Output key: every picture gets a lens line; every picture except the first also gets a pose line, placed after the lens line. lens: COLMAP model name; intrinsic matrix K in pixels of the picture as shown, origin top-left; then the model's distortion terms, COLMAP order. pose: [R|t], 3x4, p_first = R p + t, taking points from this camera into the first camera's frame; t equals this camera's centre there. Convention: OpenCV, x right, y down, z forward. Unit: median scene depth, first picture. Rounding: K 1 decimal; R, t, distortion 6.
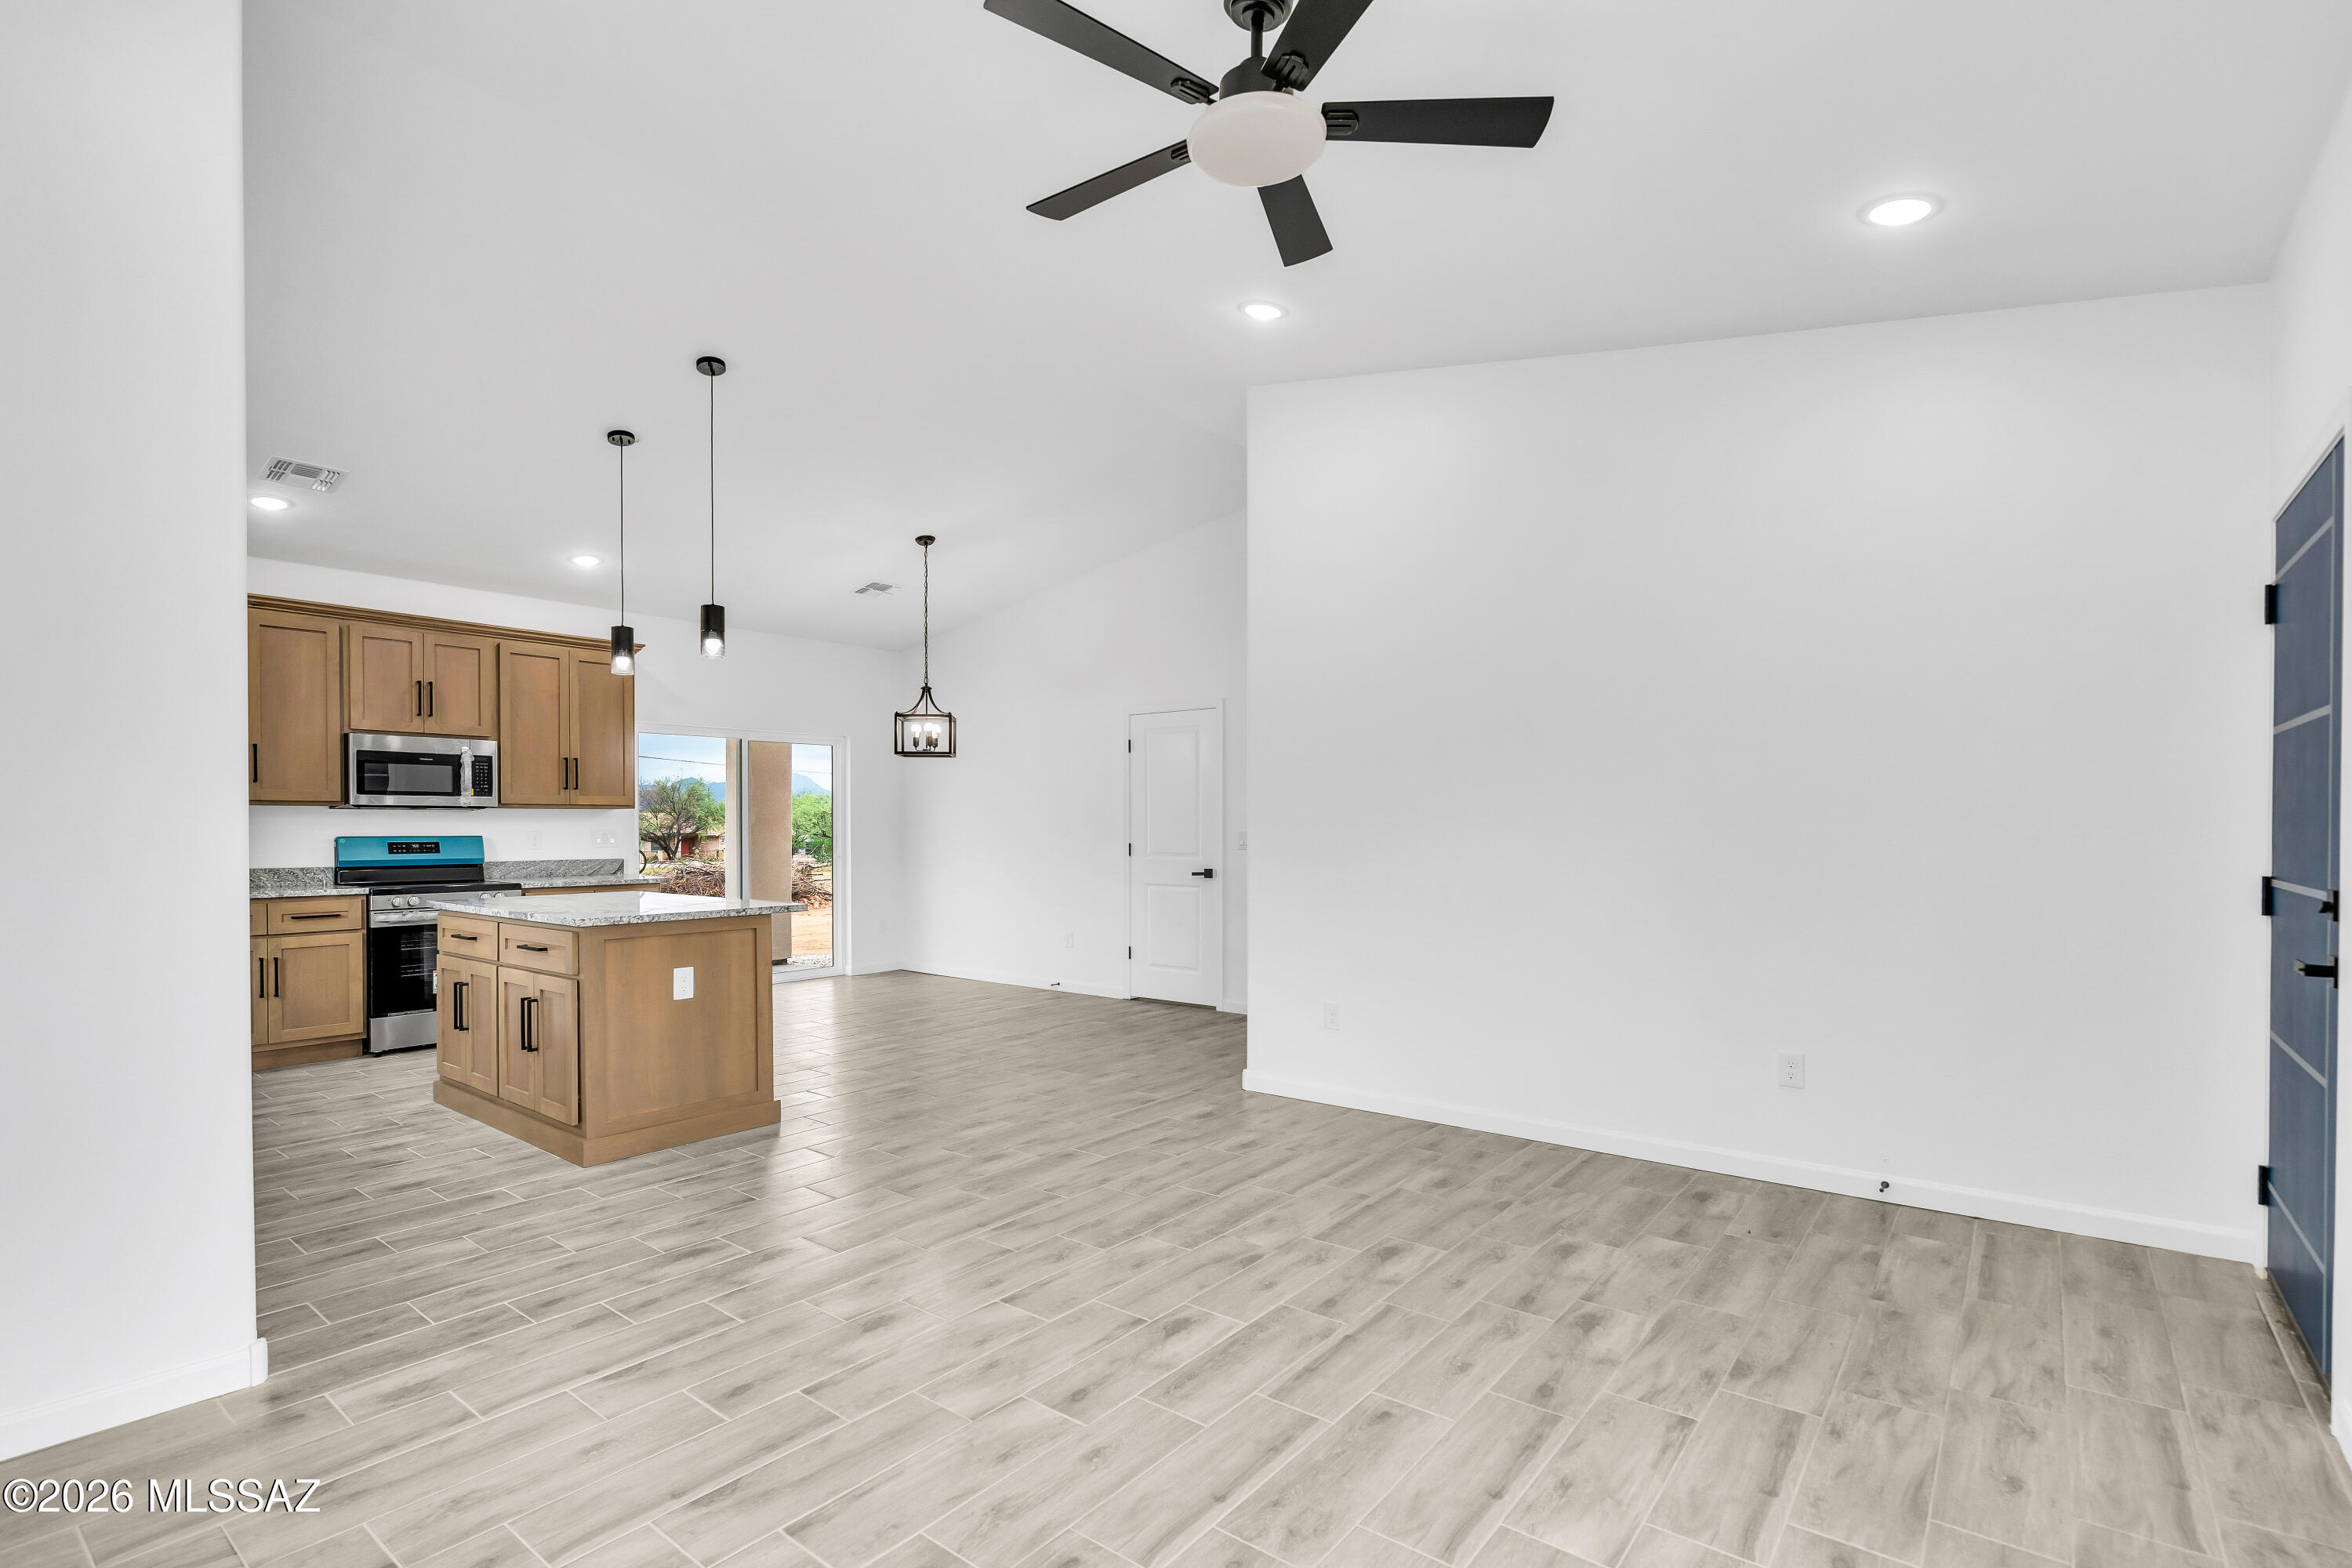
lens RADIAL K [[1080.7, 0, 1155.6], [0, 1080.7, 836.3], [0, 0, 1]] dist [-0.004896, 0.002656]
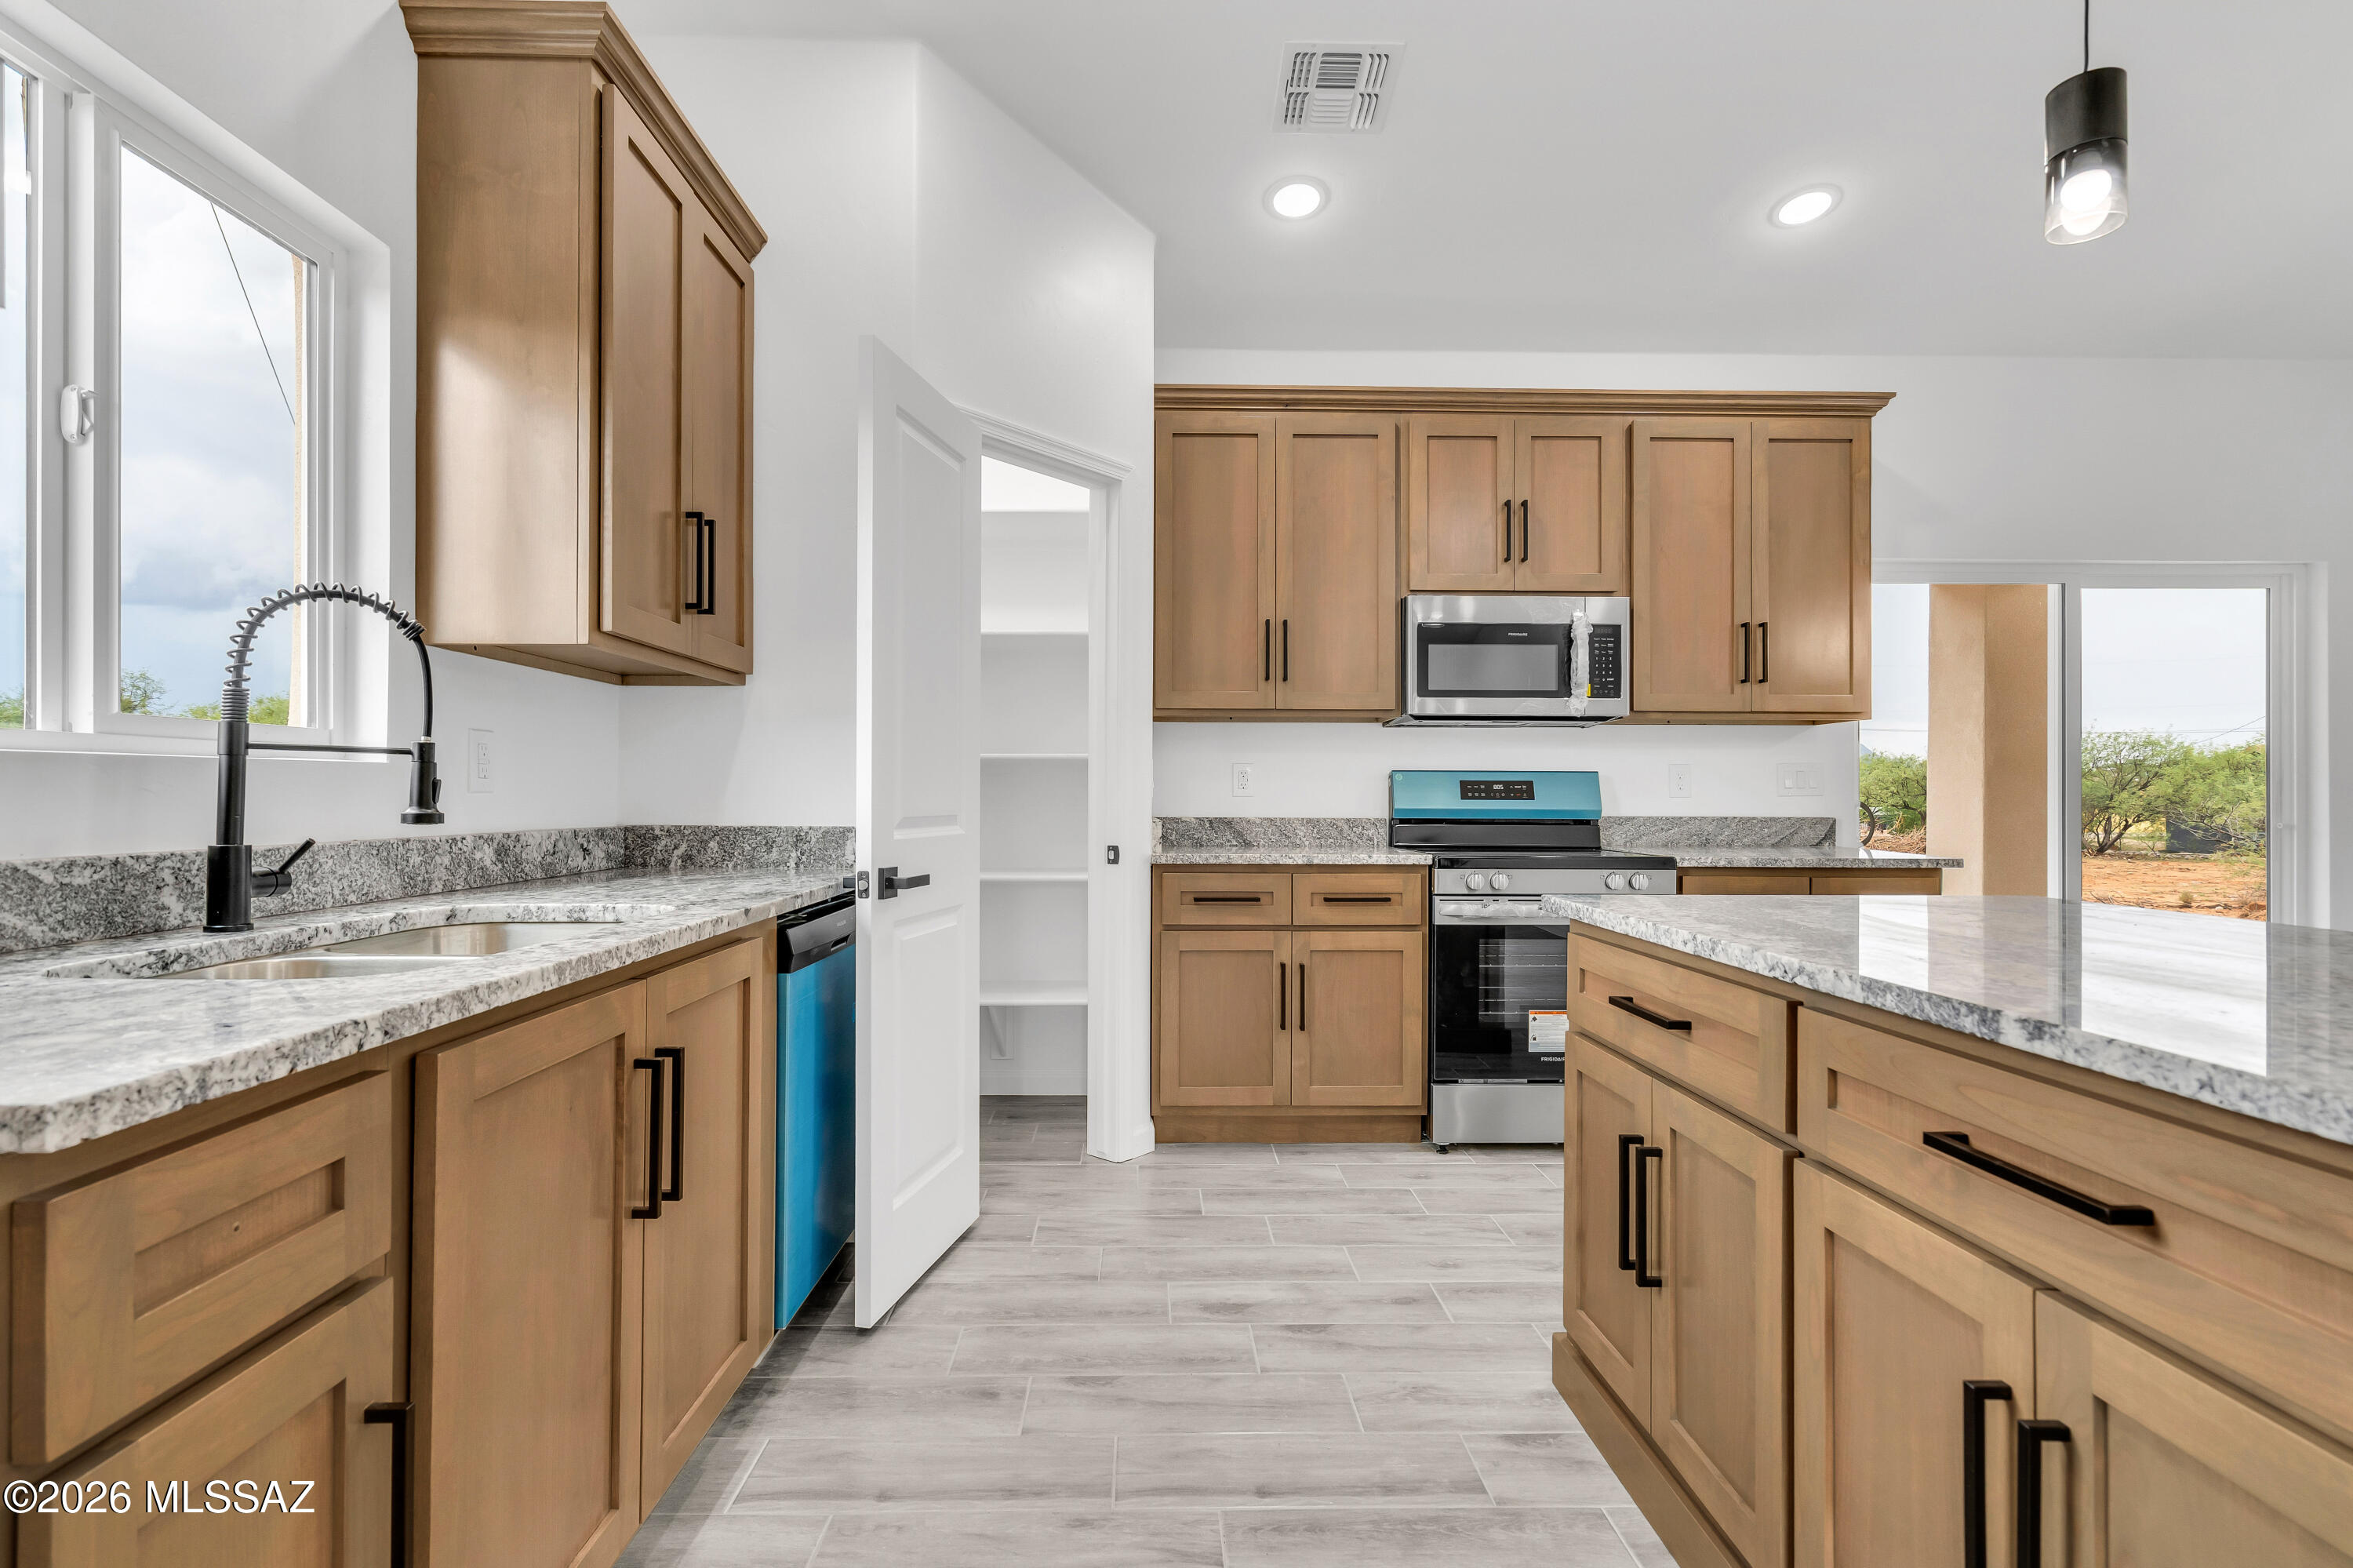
lens RADIAL K [[1102.8, 0, 1168.0], [0, 1102.8, 789.2], [0, 0, 1]] dist [-0.001633, -0.000154]
pose [[0.643140, -0.001206, -0.765748, -0.344168], [-0.011005, 0.999881, -0.010817, 0.019395], [0.765670, 0.015384, 0.643050, 0.477725]]
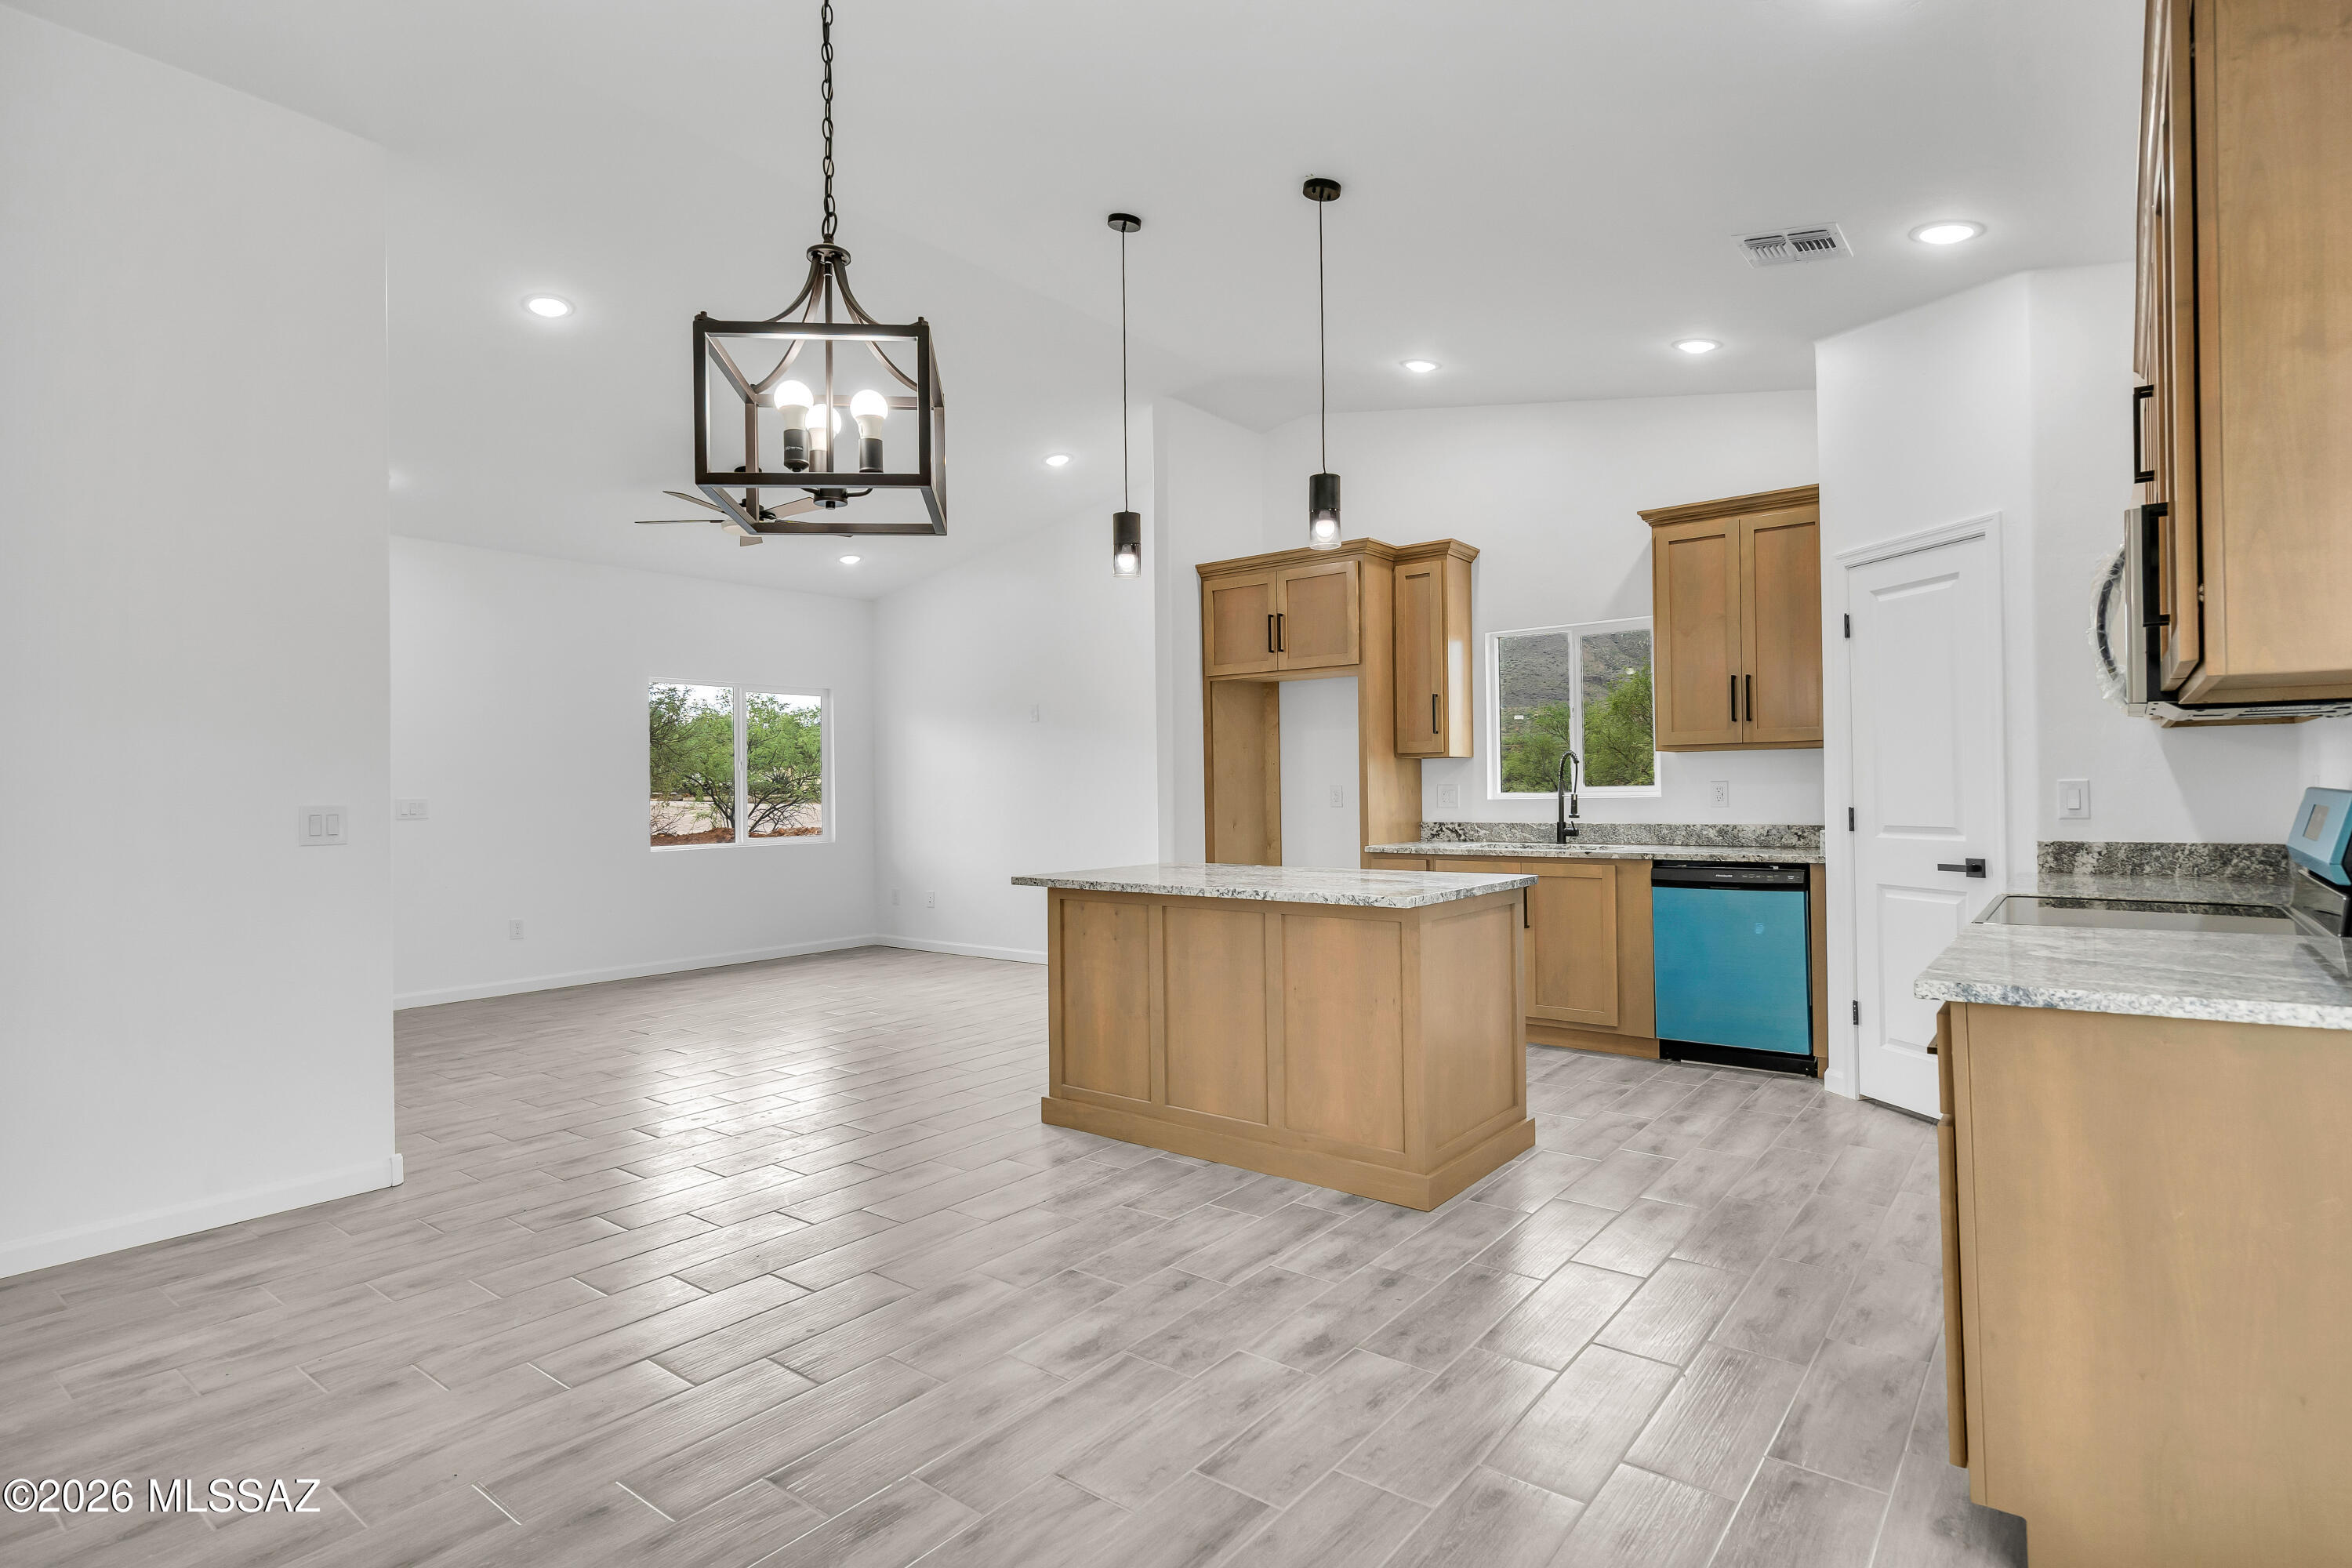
lens RADIAL K [[1199.4, 0, 1164.1], [0, 1199.4, 780.2], [0, 0, 1]] dist [0.001319, 0.002437]
pose [[-0.999824, 0.015730, -0.010191, -0.318704], [0.015702, 0.999873, 0.002806, -0.010224], [0.010234, 0.002645, -0.999944, 1.425289]]
